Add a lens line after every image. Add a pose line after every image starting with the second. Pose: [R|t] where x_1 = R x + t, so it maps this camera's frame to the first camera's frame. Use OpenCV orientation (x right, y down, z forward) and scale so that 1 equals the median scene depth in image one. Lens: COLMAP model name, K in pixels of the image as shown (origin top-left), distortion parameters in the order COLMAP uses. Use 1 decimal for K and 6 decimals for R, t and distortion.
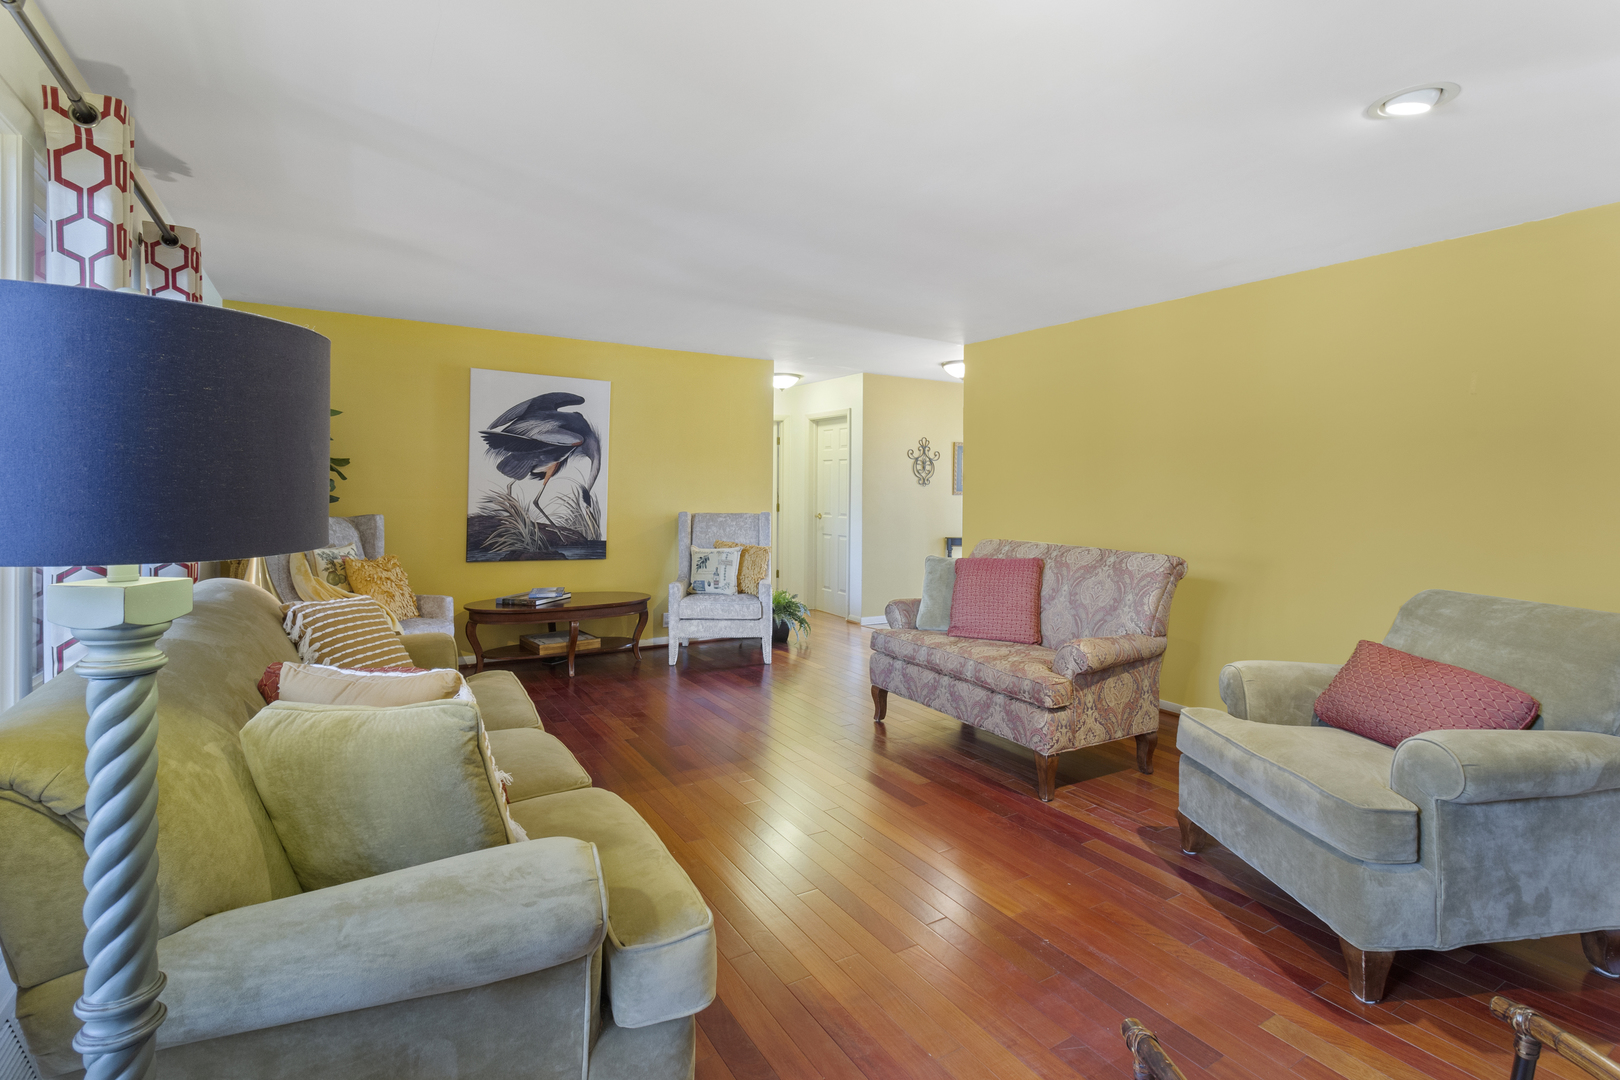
lens RADIAL K [[767.1, 0, 803.7], [0, 767.1, 493.0], [0, 0, 1]] dist [0.001682, 0.001015]
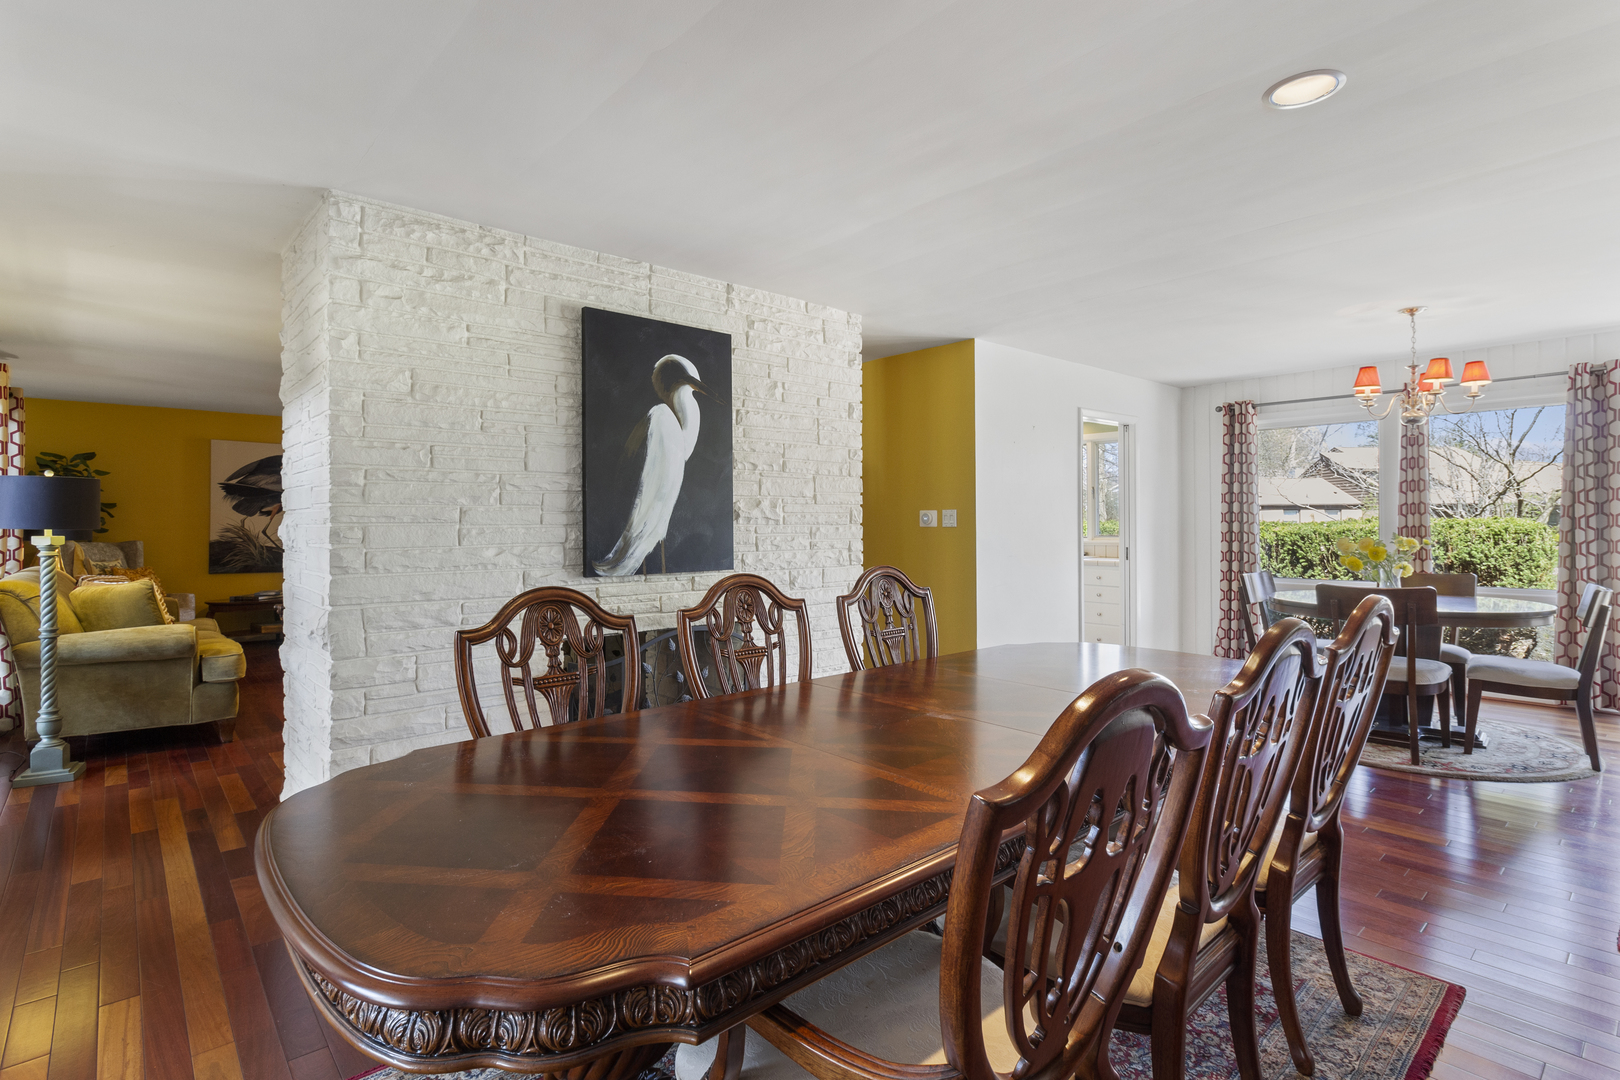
lens RADIAL K [[794.4, 0, 805.9], [0, 794.4, 530.6], [0, 0, 1]] dist [0.001046, -0.000227]
pose [[0.985303, -0.016261, 0.170040, 0.415513], [0.015710, 0.999866, 0.004587, 0.019702], [-0.170092, -0.001848, 0.985426, -0.668559]]
